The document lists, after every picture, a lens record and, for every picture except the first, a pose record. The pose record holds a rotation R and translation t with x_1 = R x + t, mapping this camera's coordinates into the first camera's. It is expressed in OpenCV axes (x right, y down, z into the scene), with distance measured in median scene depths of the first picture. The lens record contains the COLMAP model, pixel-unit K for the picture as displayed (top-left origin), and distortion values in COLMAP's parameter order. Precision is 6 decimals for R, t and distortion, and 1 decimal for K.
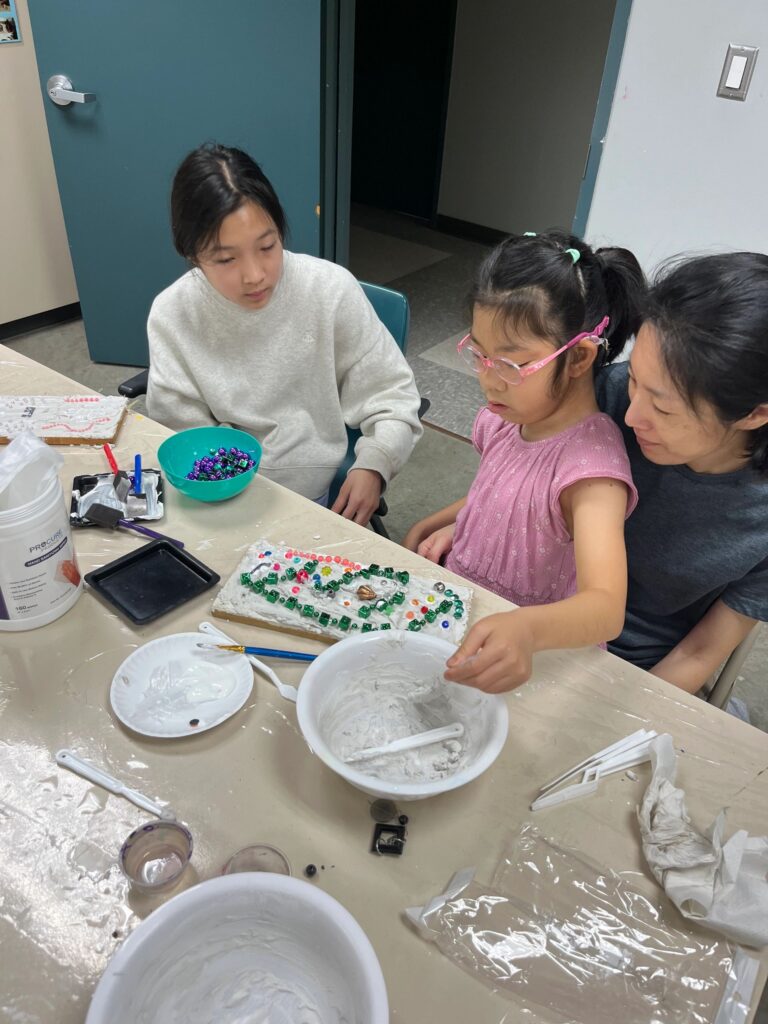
lens RADIAL K [[777.3, 0, 367.8], [0, 777.3, 504.0], [0, 0, 1]] dist [0.089802, -0.114224]
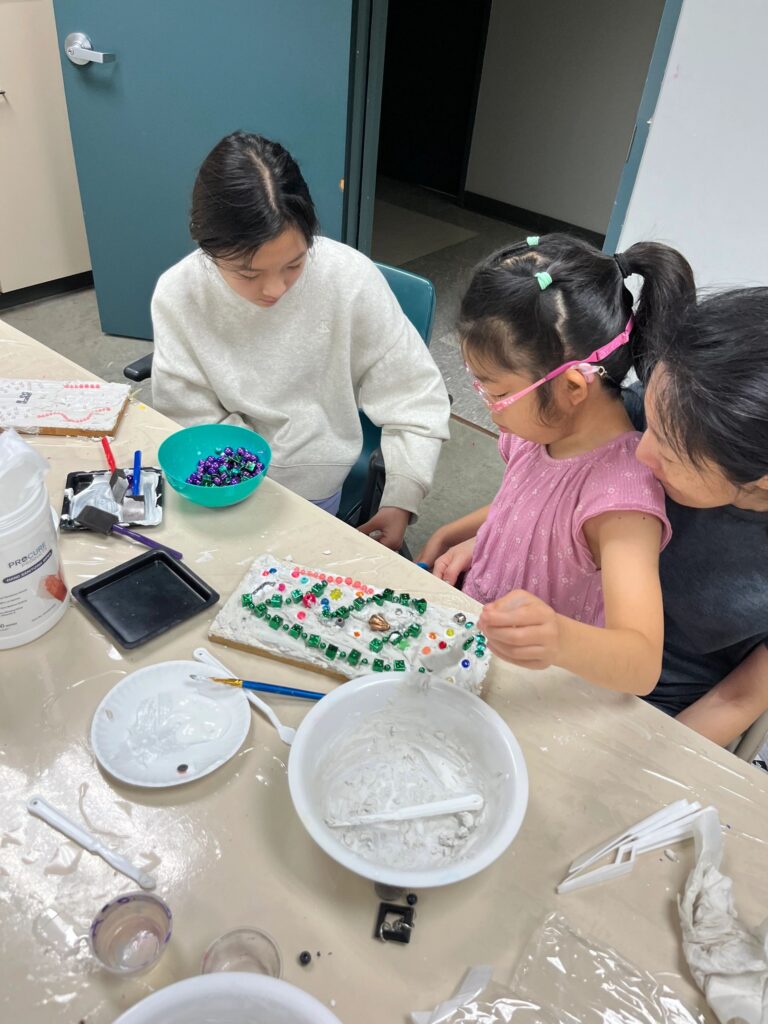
lens RADIAL K [[777.3, 0, 367.8], [0, 777.3, 504.0], [0, 0, 1]] dist [0.089802, -0.114224]
pose [[0.999058, 0.041088, -0.013929, -0.007824], [-0.040633, 0.998676, 0.031536, -0.051370], [0.015207, -0.030940, 0.999406, 0.096056]]
